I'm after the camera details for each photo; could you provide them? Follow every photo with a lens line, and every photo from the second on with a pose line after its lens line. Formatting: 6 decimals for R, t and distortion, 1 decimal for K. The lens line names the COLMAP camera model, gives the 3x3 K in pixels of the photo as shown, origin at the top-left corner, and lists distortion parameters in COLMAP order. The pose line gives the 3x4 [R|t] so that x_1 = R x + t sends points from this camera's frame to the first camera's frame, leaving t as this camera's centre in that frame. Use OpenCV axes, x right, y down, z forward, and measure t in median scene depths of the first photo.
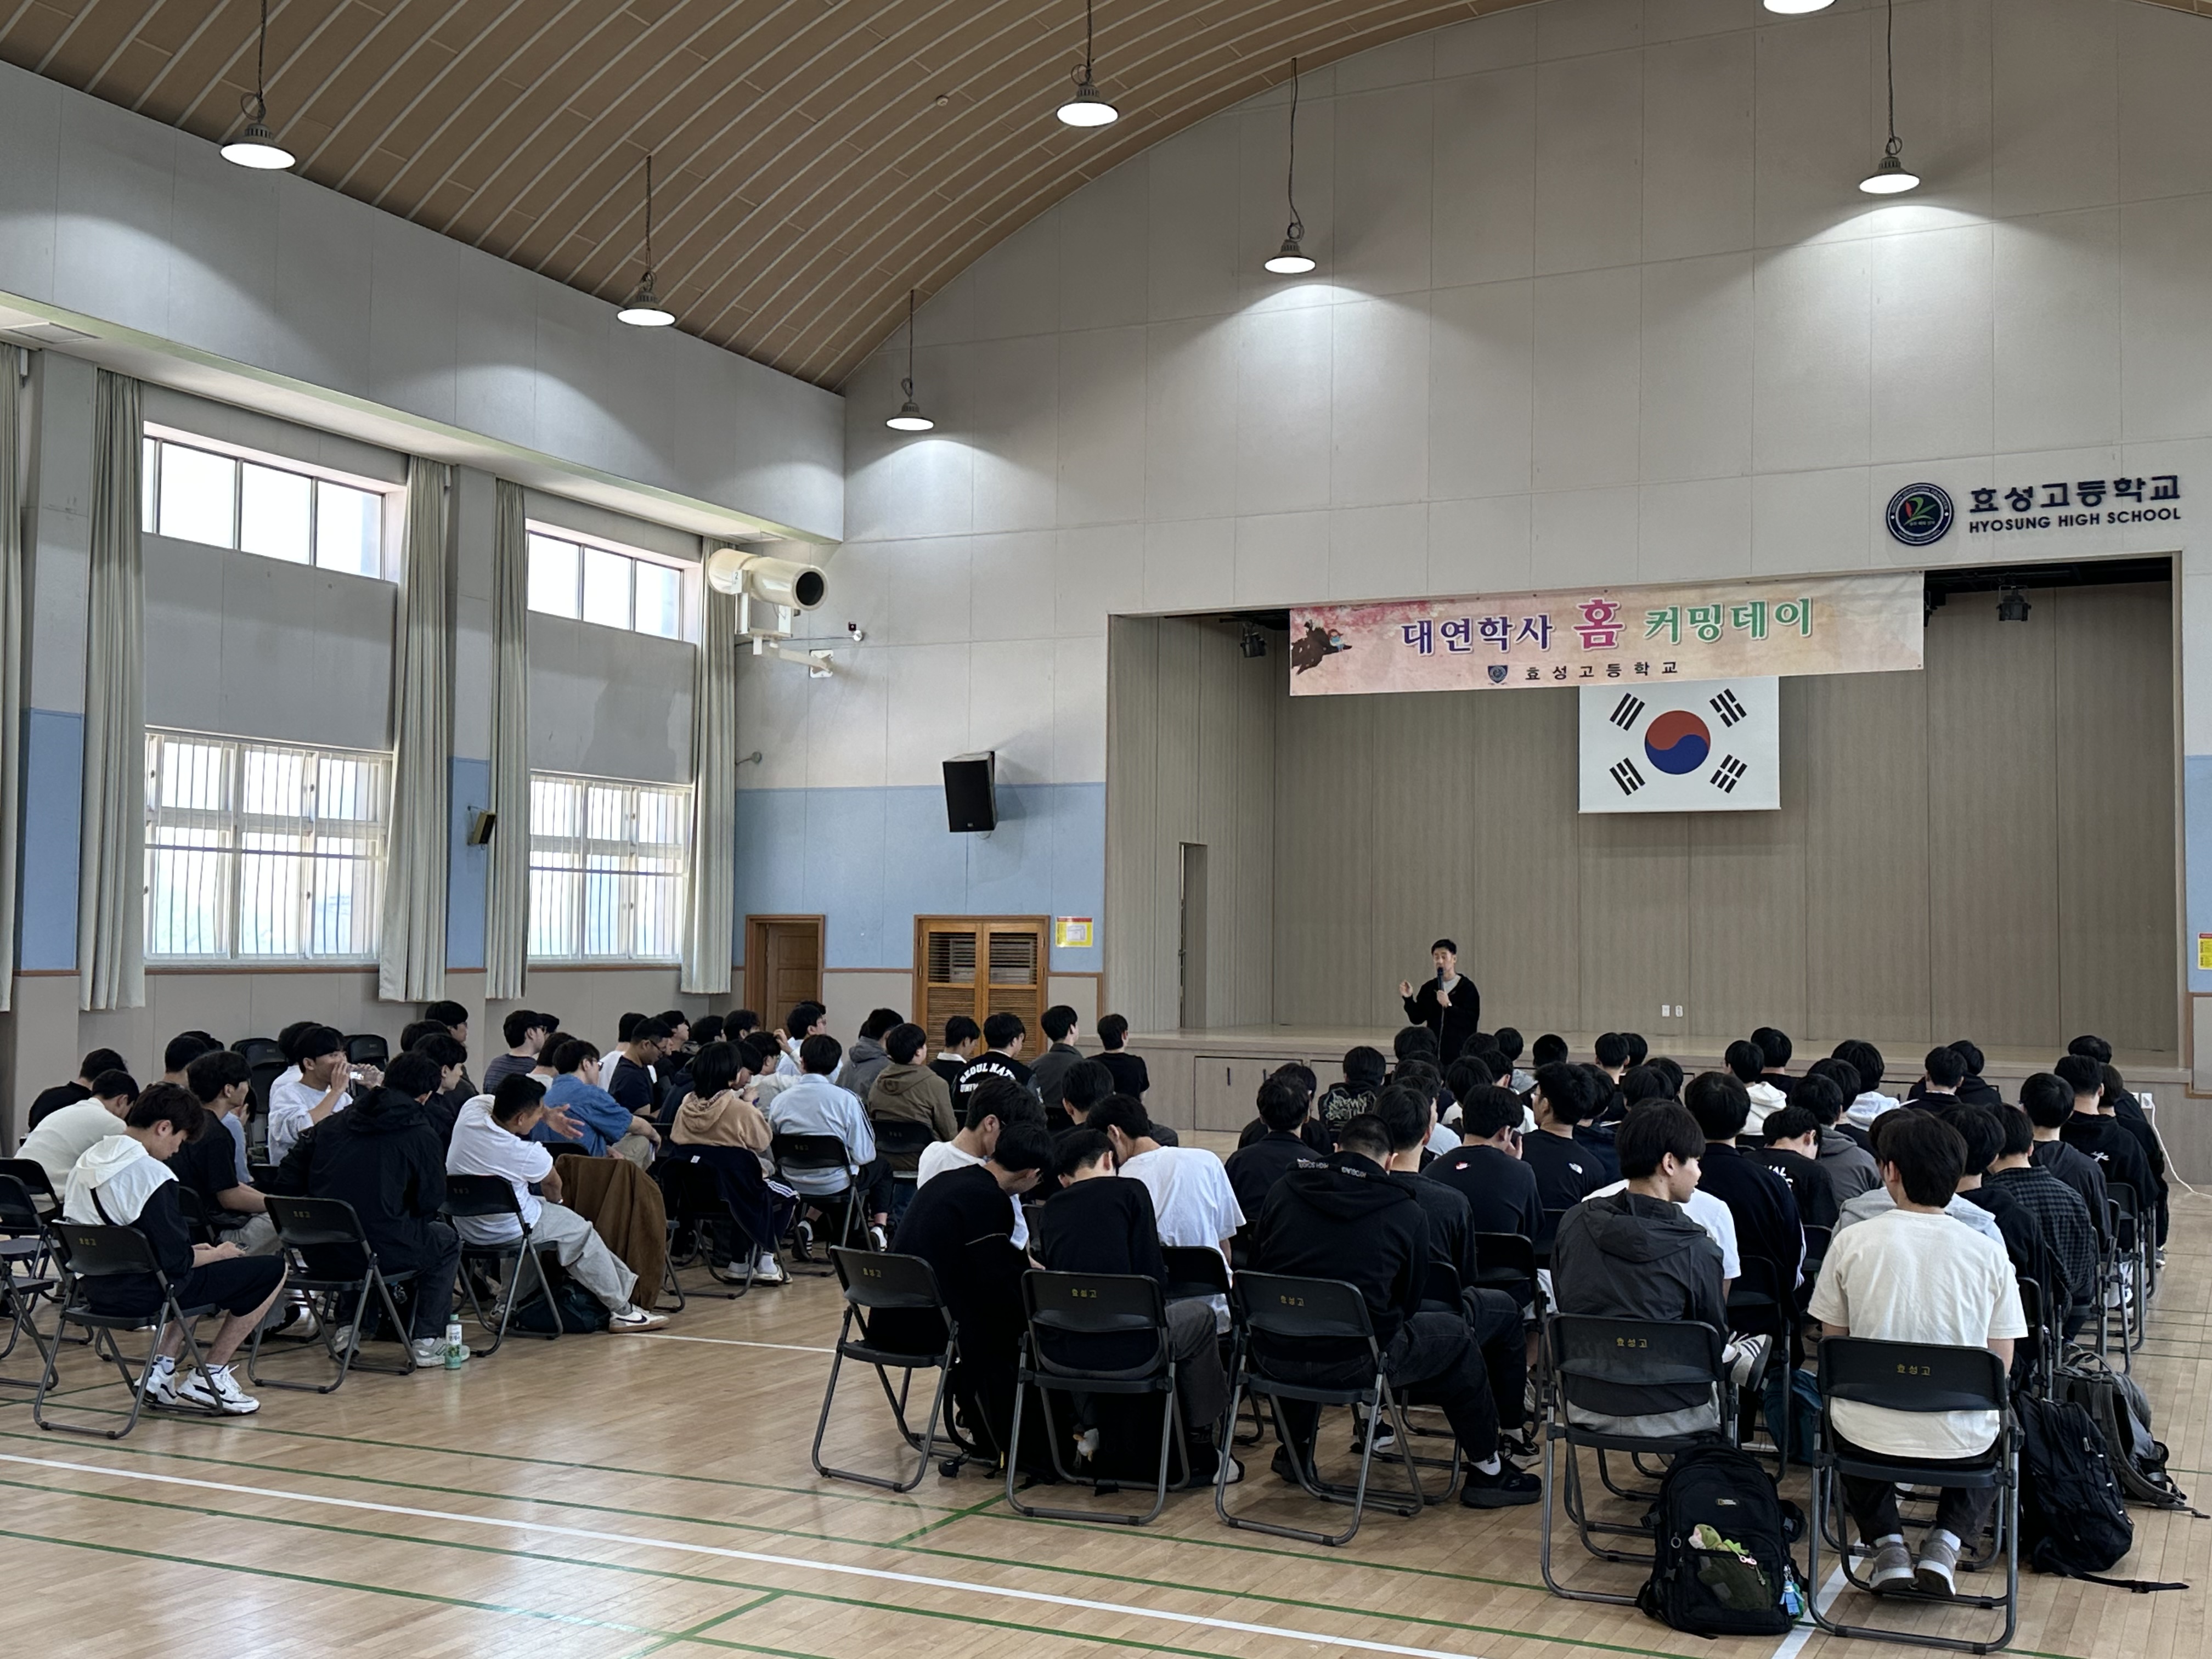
lens RADIAL K [[2362.4, 0, 1128.7], [0, 2362.4, 821.7], [0, 0, 1]] dist [0.218145, -0.473812]
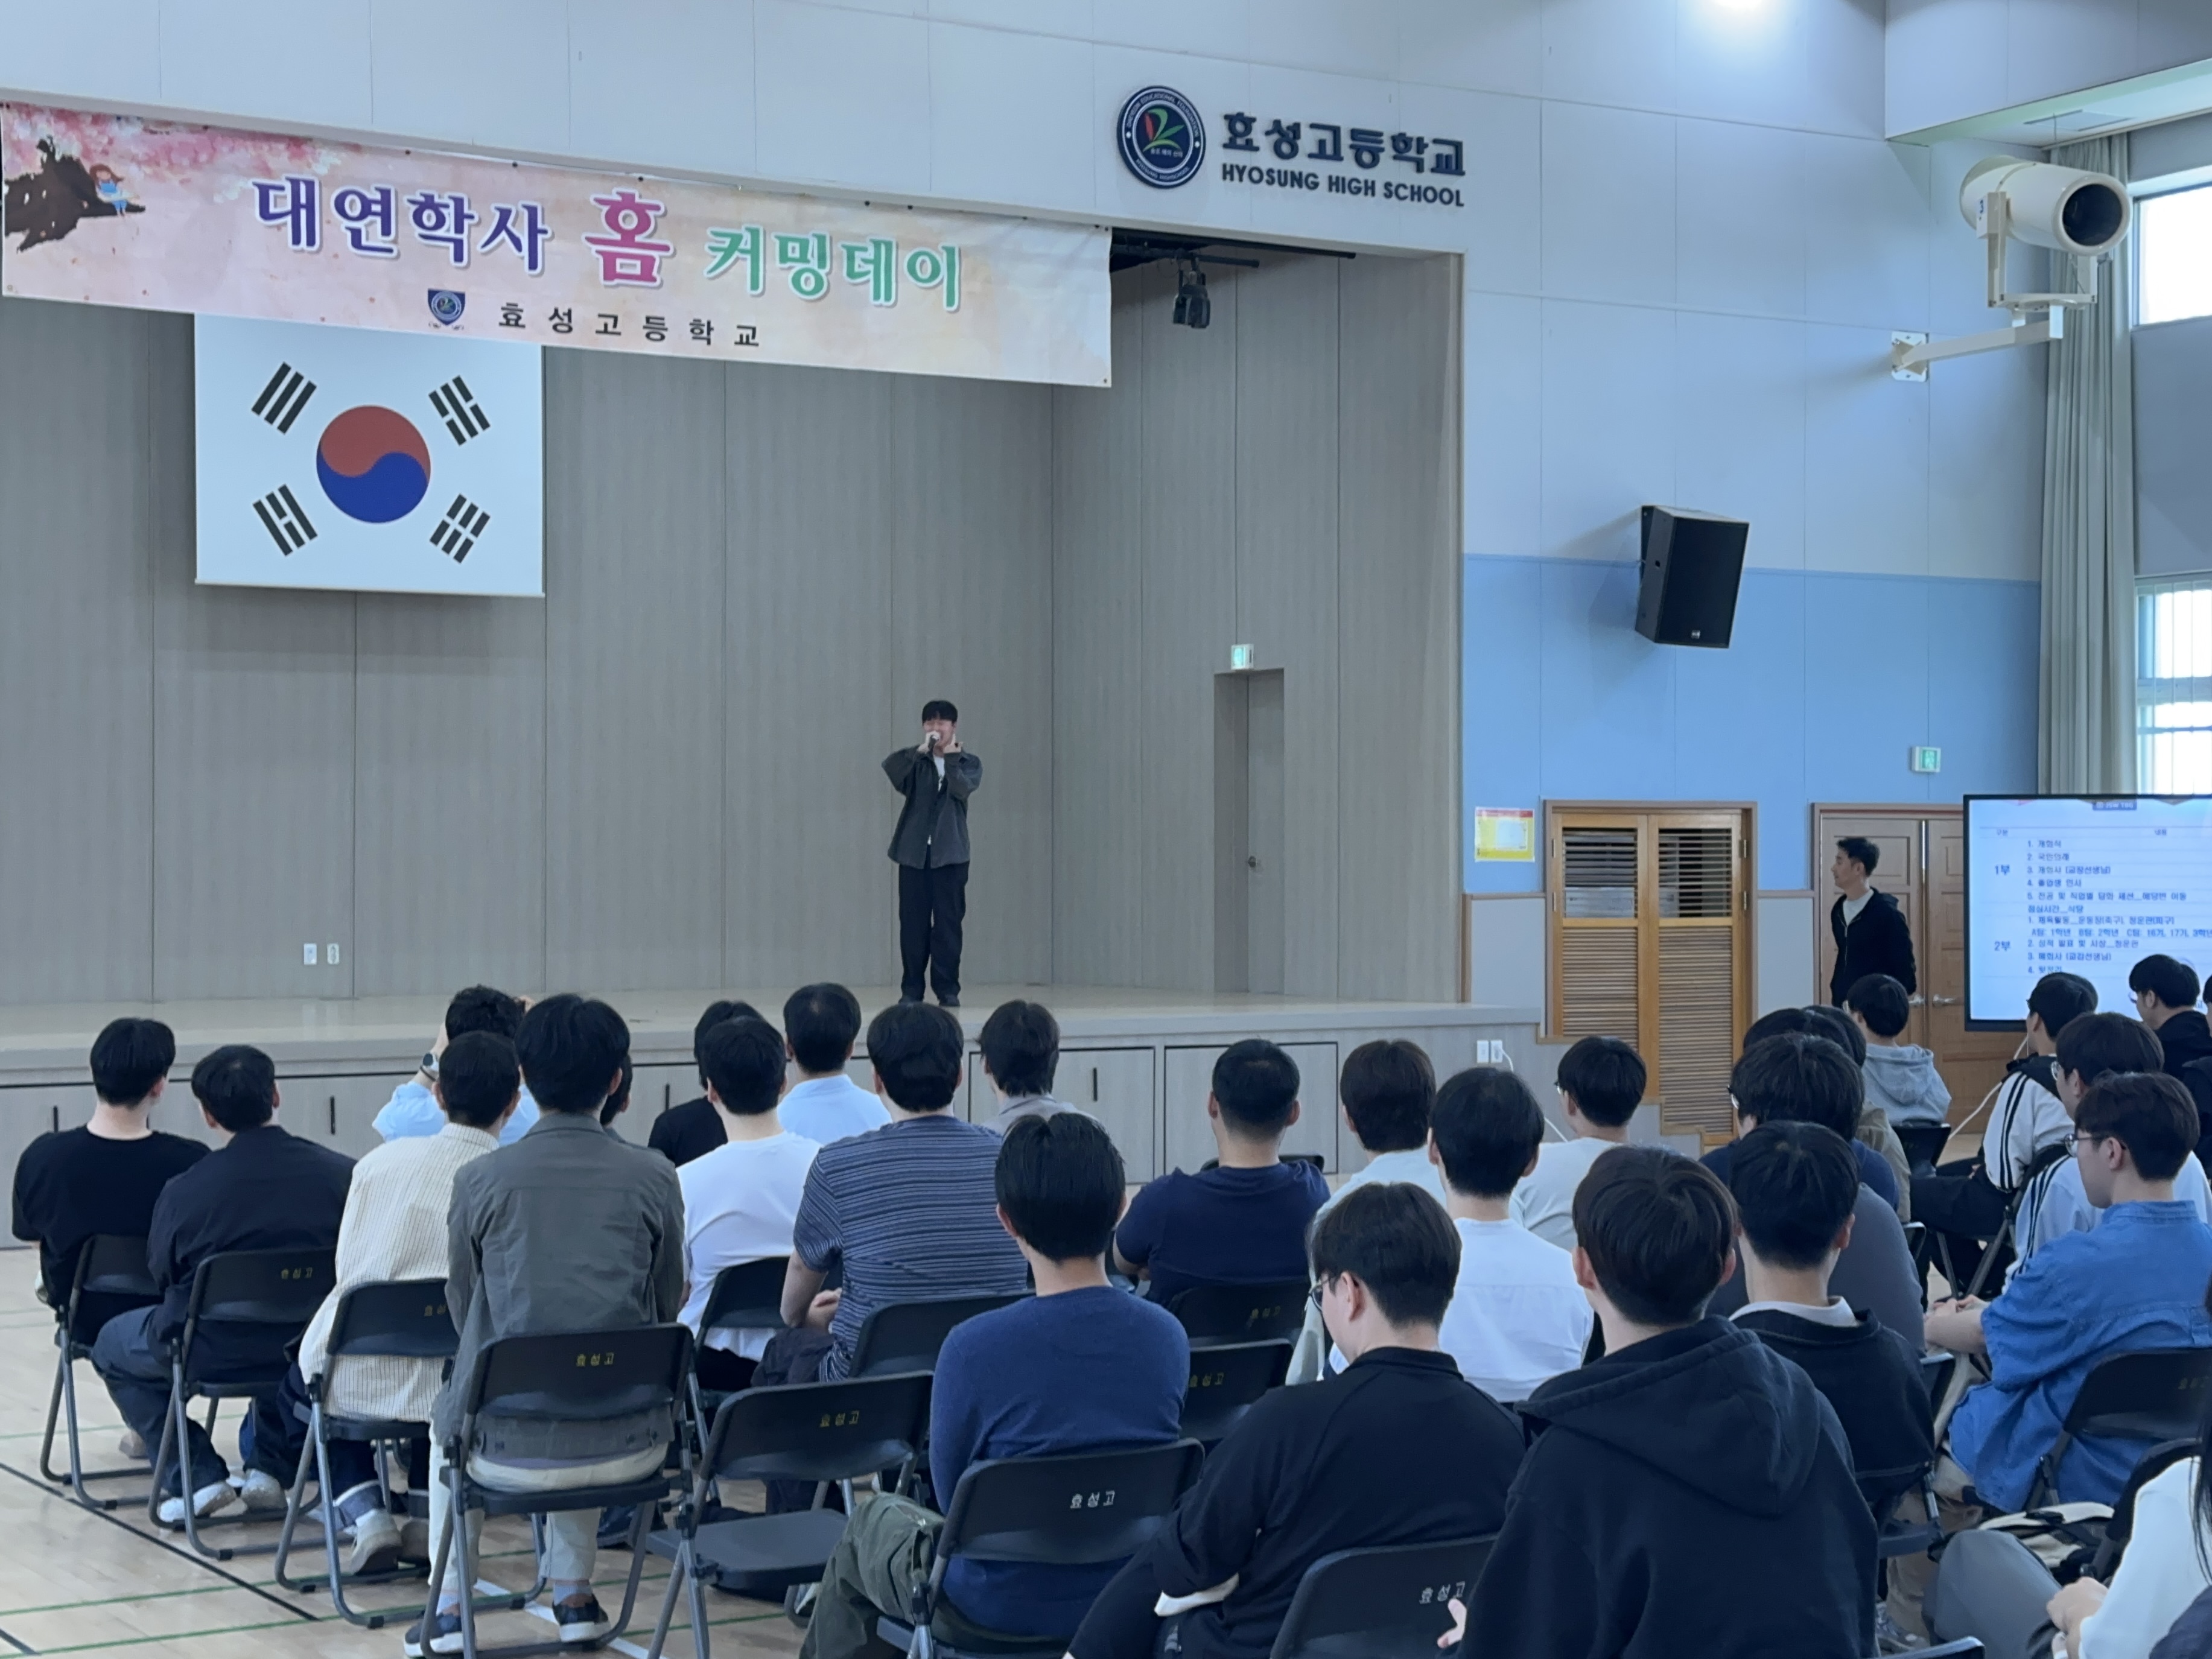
lens RADIAL K [[3670.3, 0, 1106.0], [0, 3670.3, 829.5], [0, 0, 1]] dist [0.142929, -0.054393]
pose [[0.548752, -0.003421, 0.835978, -0.430732], [-0.037750, 0.998870, 0.028868, 0.021873], [-0.835132, -0.047400, 0.548003, 0.433697]]
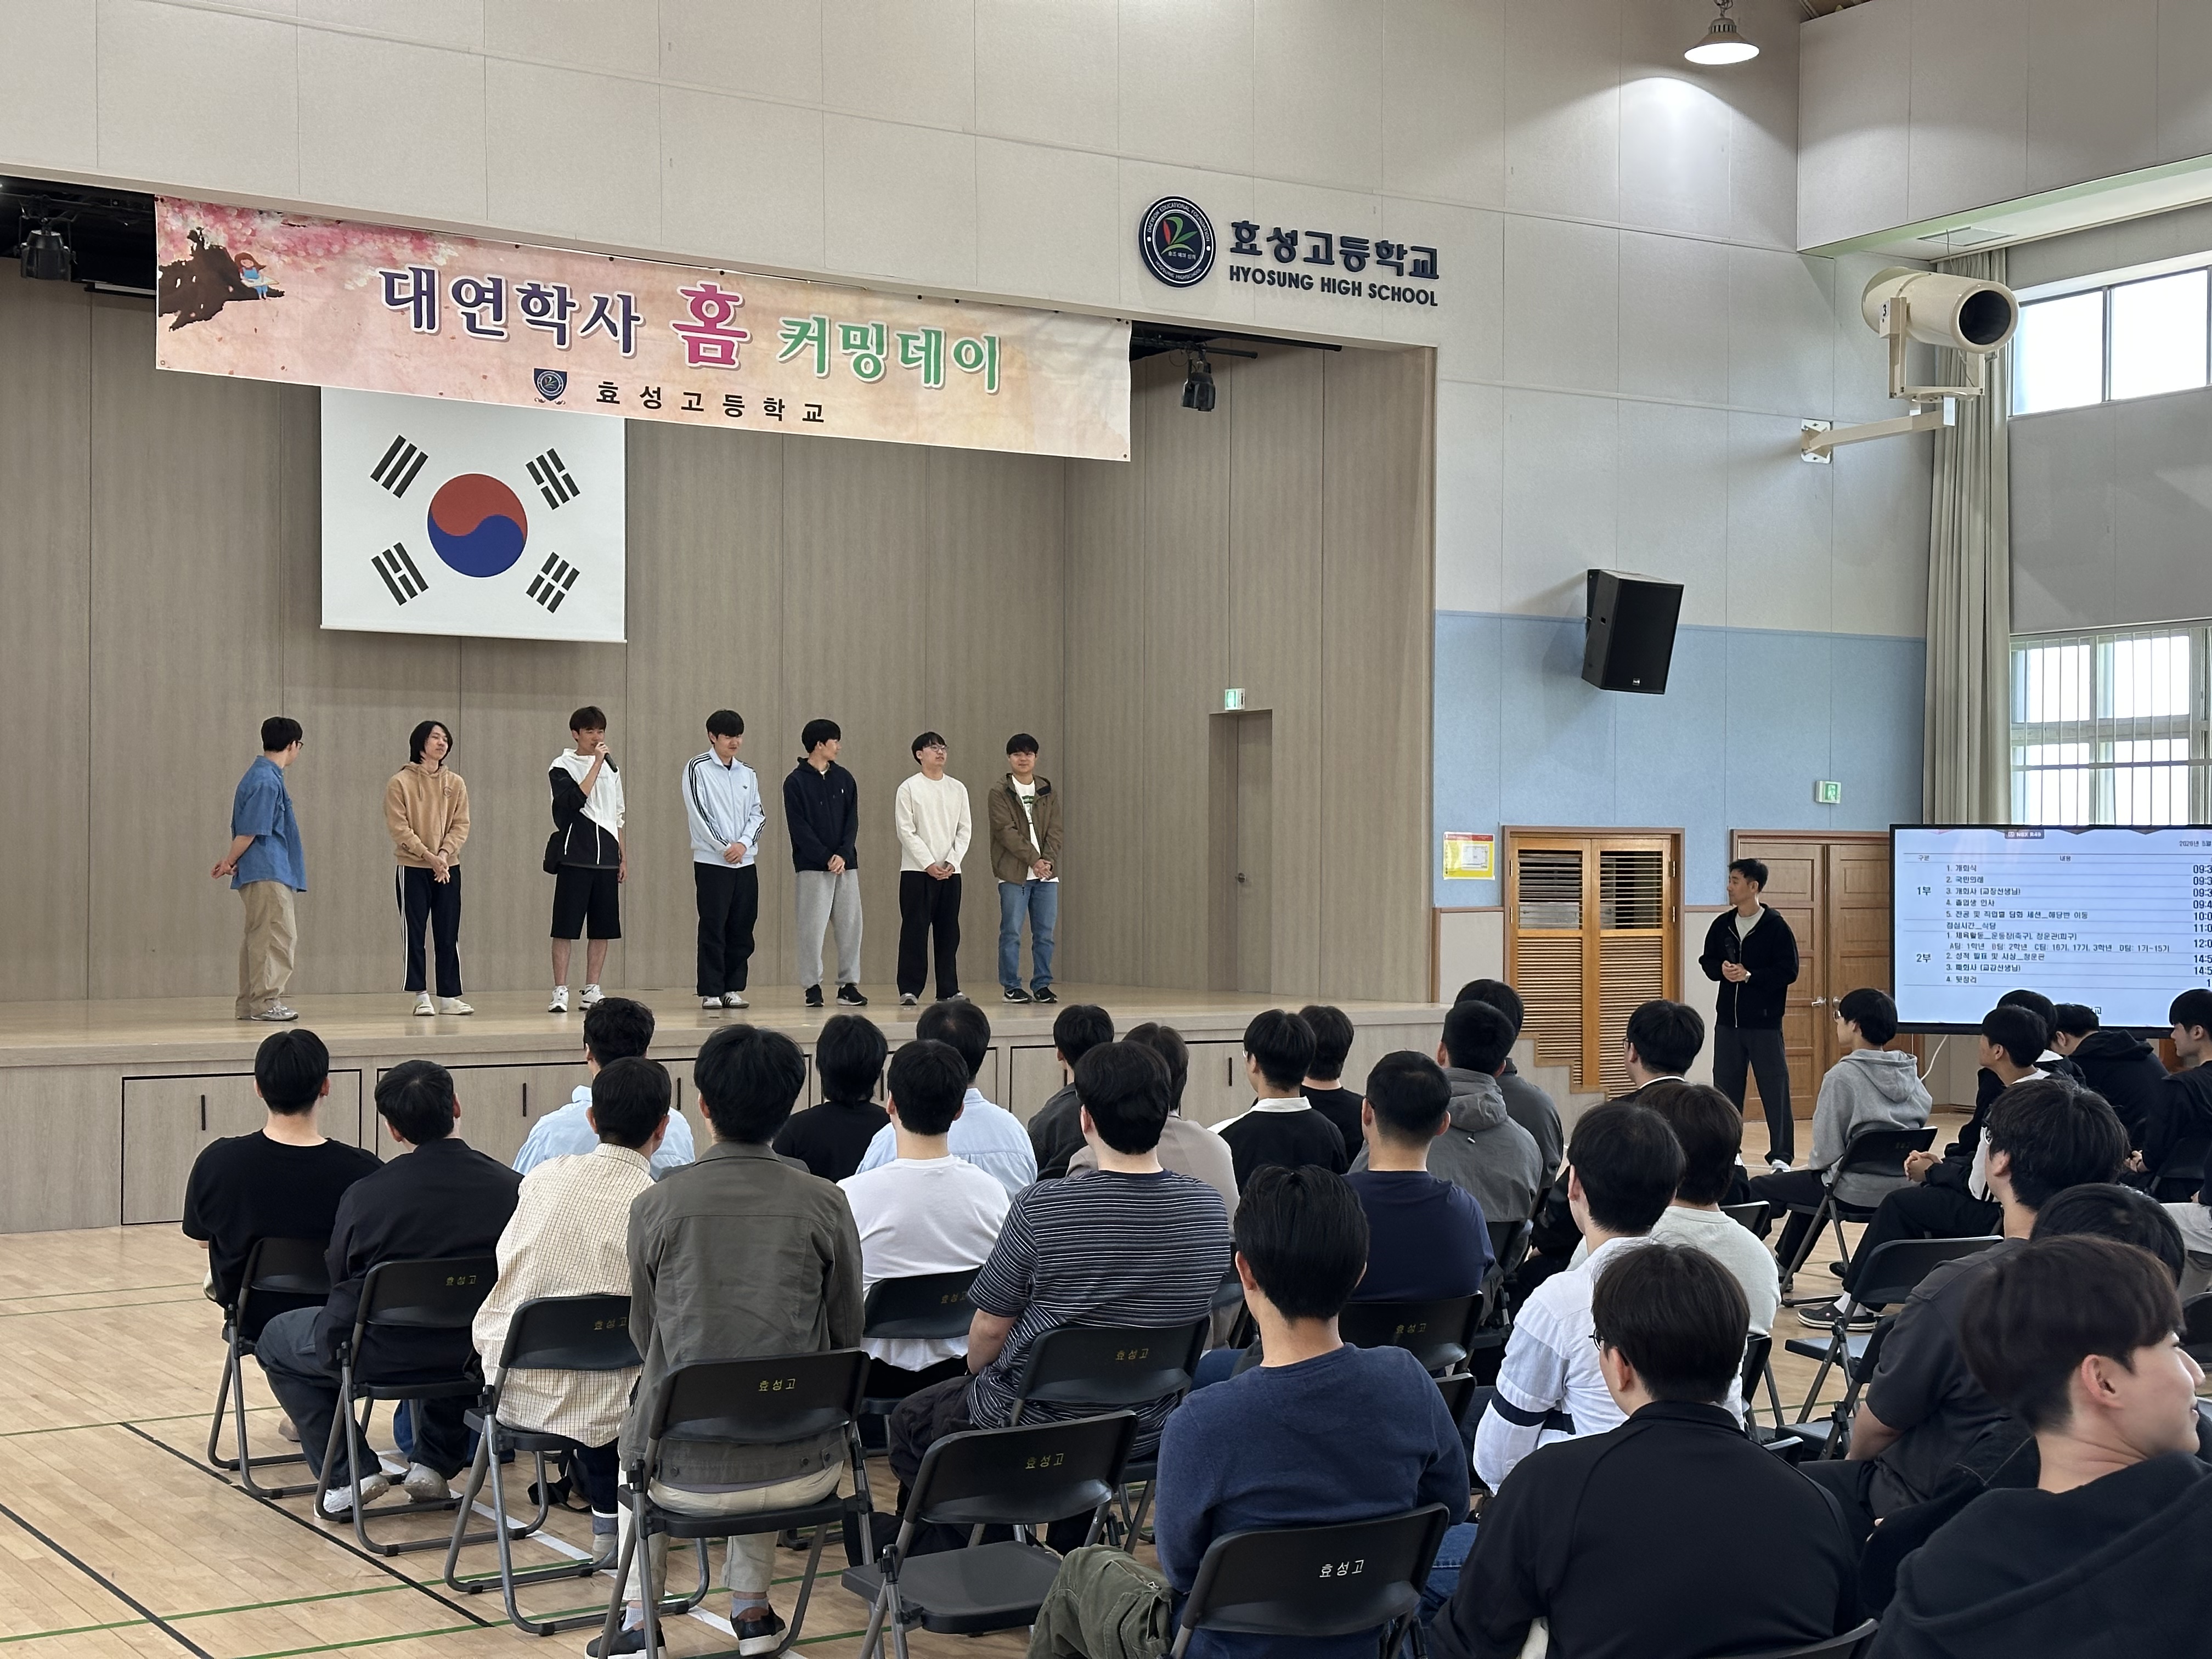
lens RADIAL K [[3039.4, 0, 1096.4], [0, 3039.4, 846.8], [0, 0, 1]] dist [0.144269, -0.069619]
pose [[0.535655, -0.001536, 0.844435, -0.400338], [-0.043746, 0.998605, 0.029565, 0.022160], [-0.843303, -0.052777, 0.534841, 0.478023]]
